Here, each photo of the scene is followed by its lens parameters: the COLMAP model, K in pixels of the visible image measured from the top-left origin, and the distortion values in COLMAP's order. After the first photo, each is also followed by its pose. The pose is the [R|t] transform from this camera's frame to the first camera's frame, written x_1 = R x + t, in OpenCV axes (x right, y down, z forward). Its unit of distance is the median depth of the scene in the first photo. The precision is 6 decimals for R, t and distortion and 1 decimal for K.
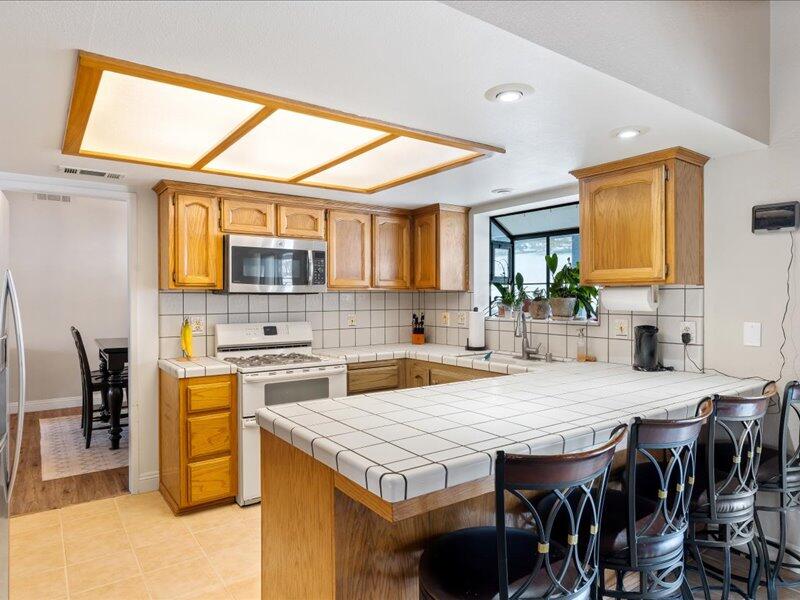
lens RADIAL K [[503.5, 0, 399.7], [0, 503.5, 294.8], [0, 0, 1]] dist [0.003790, 0.000723]
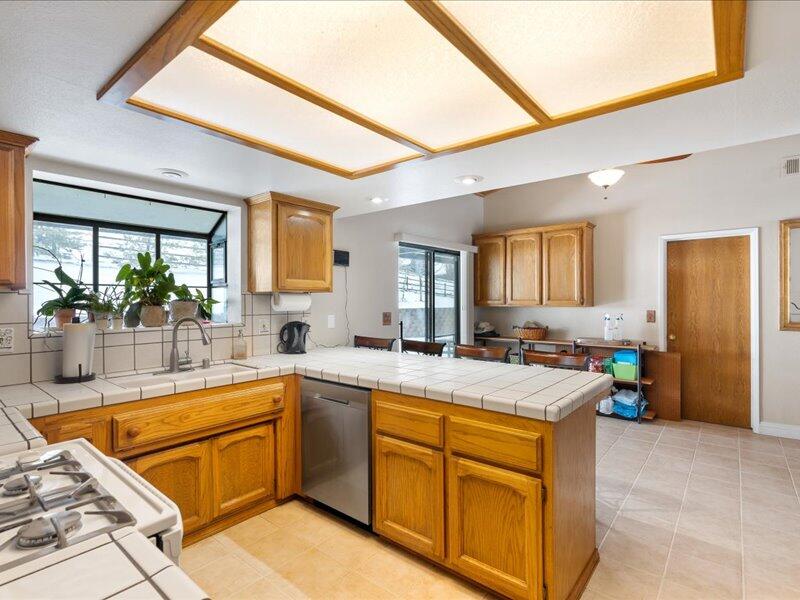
lens RADIAL K [[409.2, 0, 404.3], [0, 409.2, 301.5], [0, 0, 1]] dist [-0.010377, 0.002744]
pose [[-0.261751, -0.000125, 0.965135, -0.682060], [0.001714, 0.999998, 0.000594, 0.006950], [-0.965134, 0.001810, -0.261750, 1.026479]]
